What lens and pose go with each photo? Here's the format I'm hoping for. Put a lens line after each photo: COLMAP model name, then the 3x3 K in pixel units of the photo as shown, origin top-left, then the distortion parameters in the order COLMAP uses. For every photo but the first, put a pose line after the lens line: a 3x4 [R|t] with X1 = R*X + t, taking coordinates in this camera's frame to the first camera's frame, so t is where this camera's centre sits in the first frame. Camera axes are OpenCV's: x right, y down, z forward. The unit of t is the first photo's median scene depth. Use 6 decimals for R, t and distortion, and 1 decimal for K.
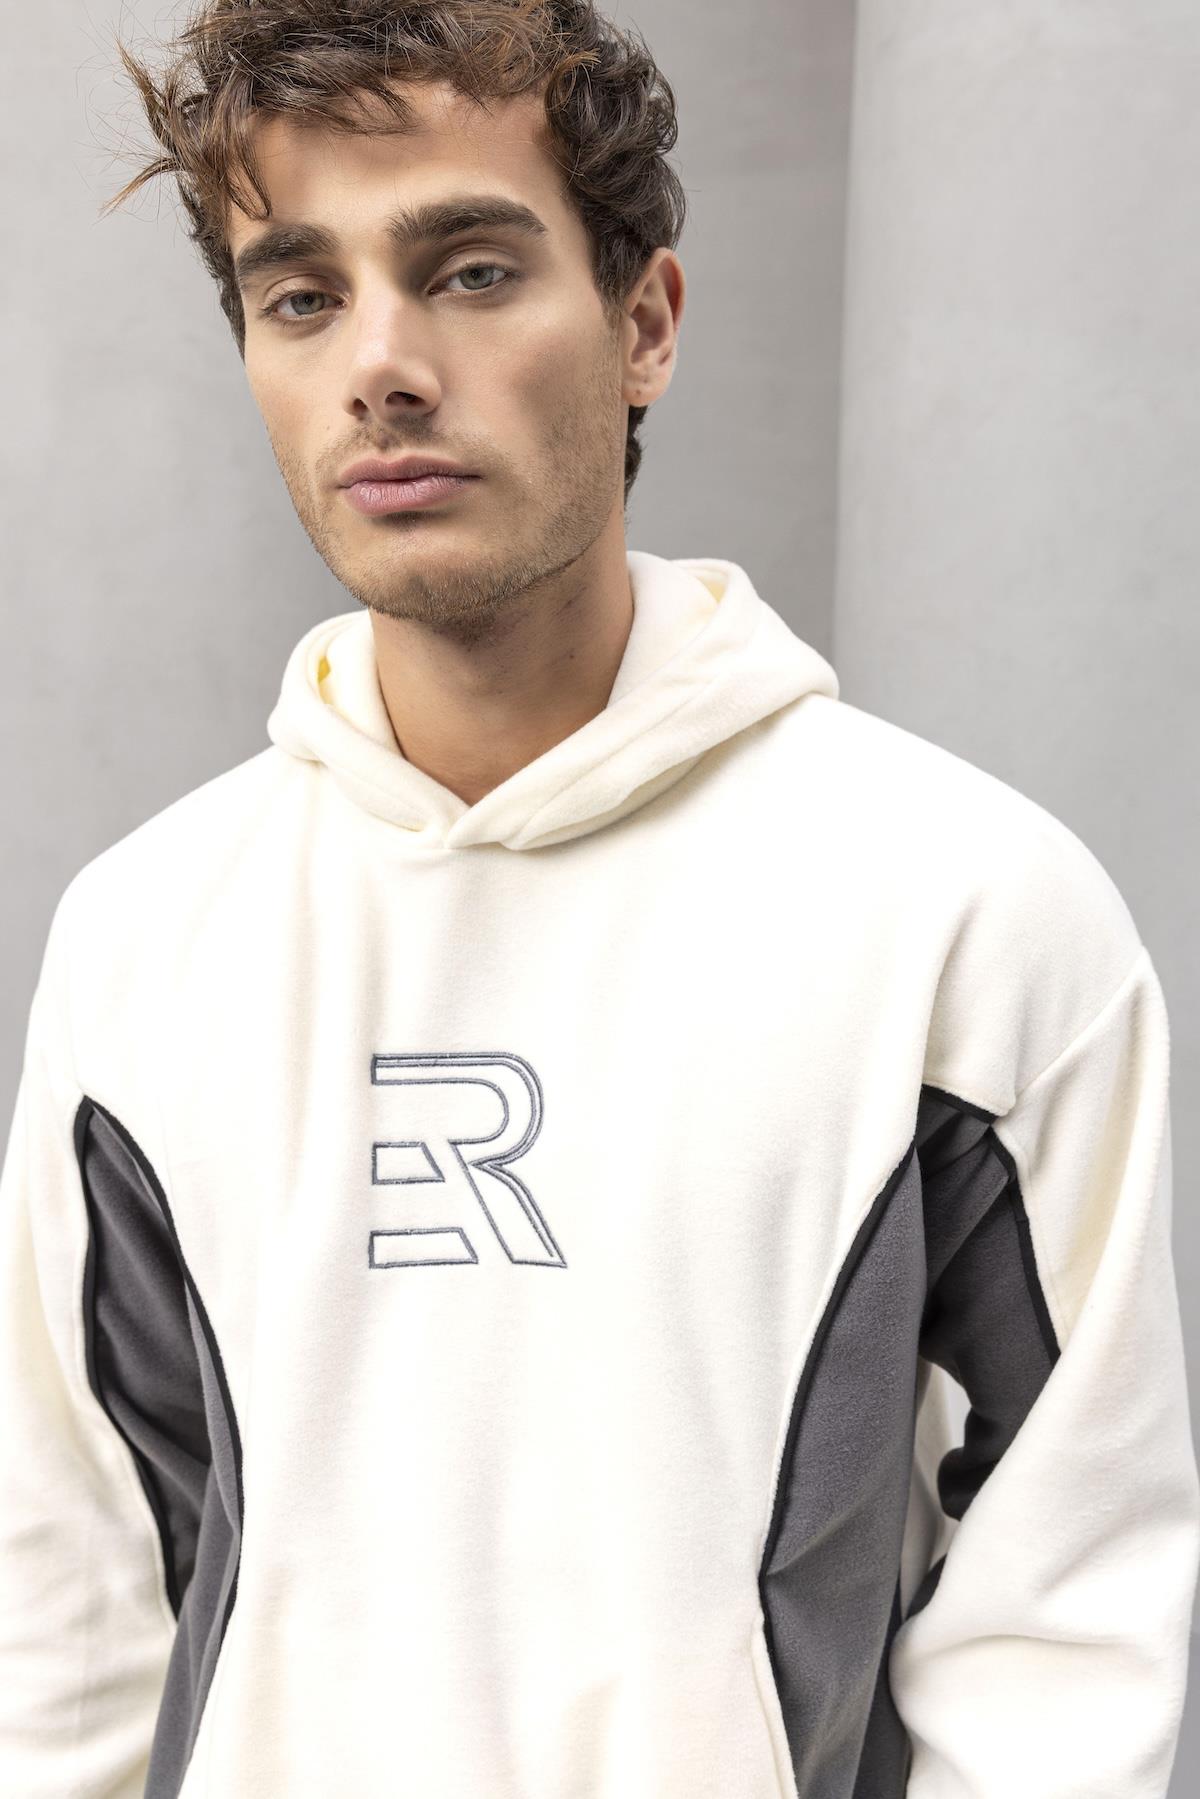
lens RADIAL K [[1688.2, 0, 614.0], [0, 1688.2, 908.6], [0, 0, 1]] dist [-0.000286, 0.015310]
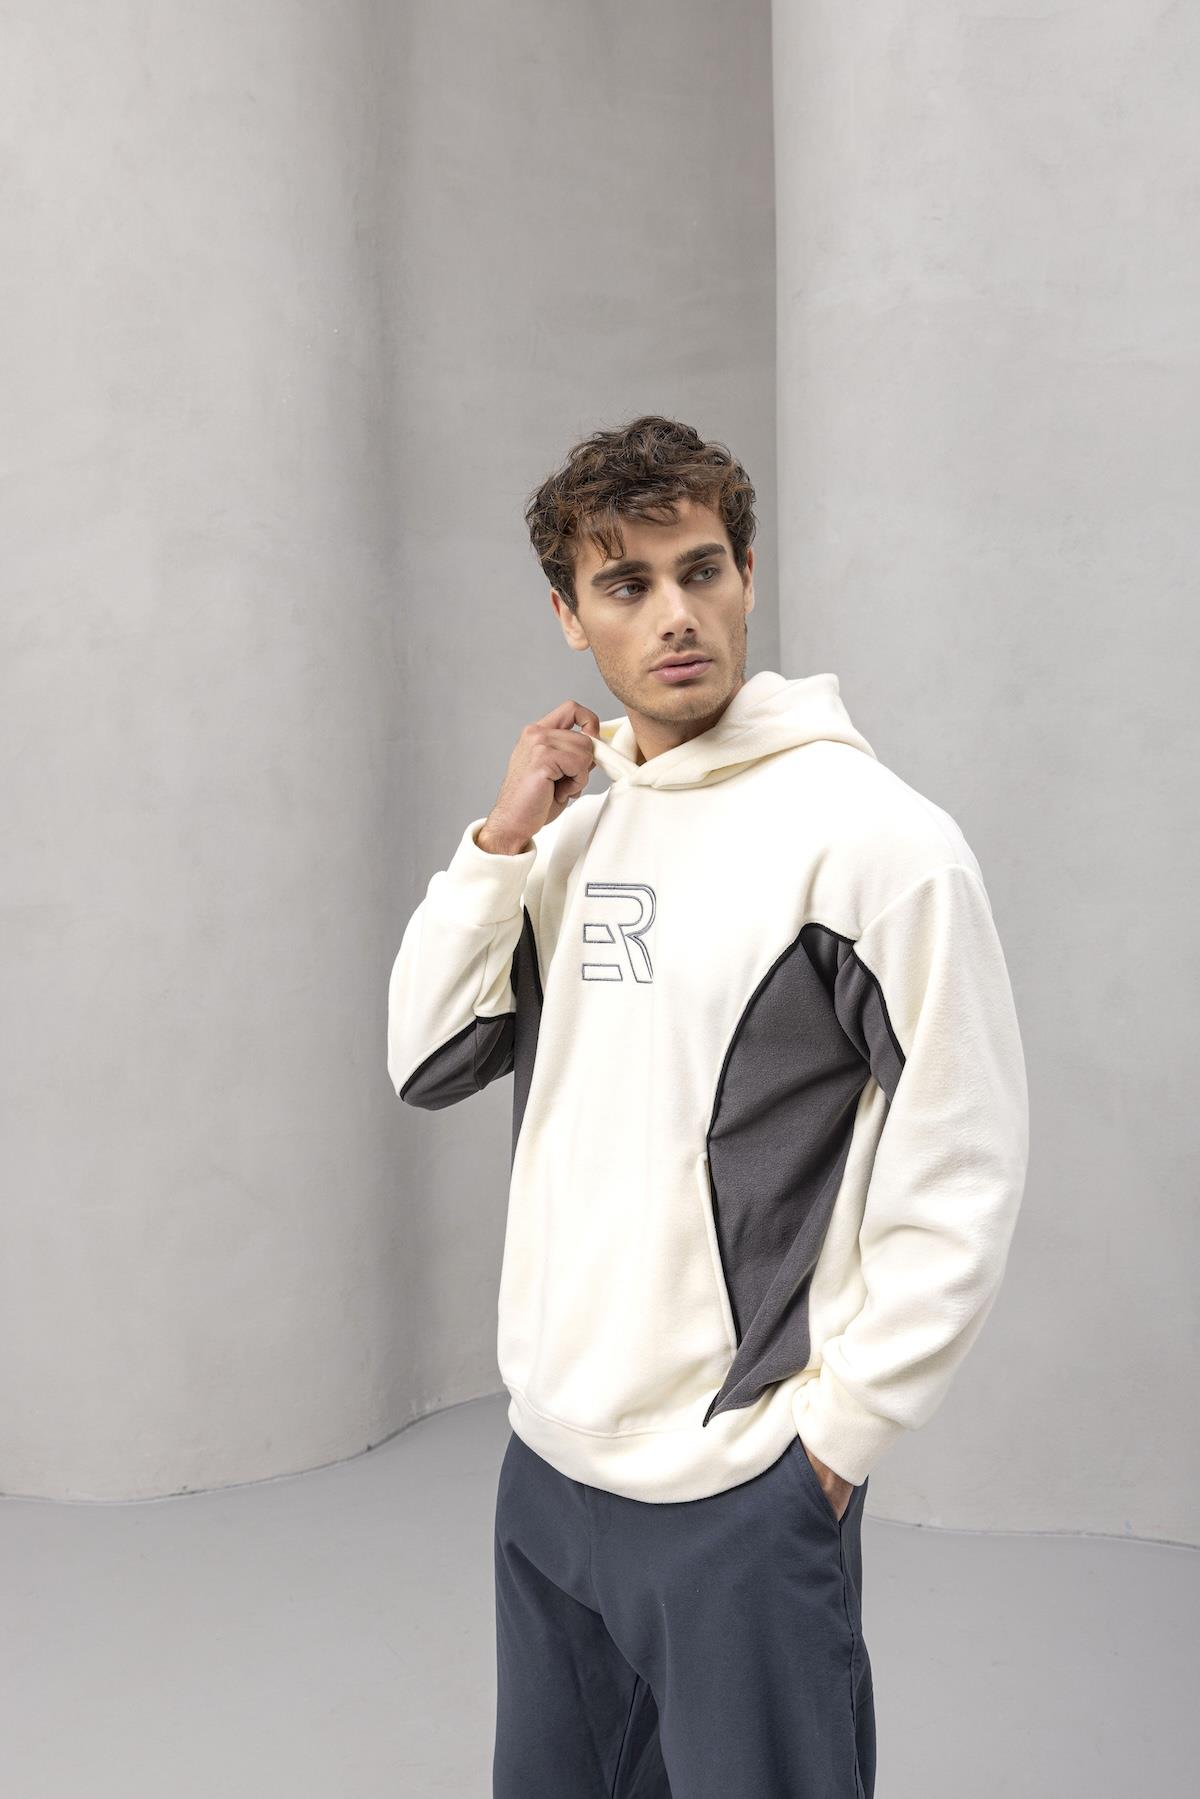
lens RADIAL K [[1748.1, 0, 603.2], [0, 1748.1, 915.1], [0, 0, 1]] dist [-0.007468, 0.020116]
pose [[0.999135, -0.033659, 0.024418, -0.141926], [0.035455, 0.996380, -0.077261, 0.247032], [-0.021729, 0.078060, 0.996712, -1.111244]]
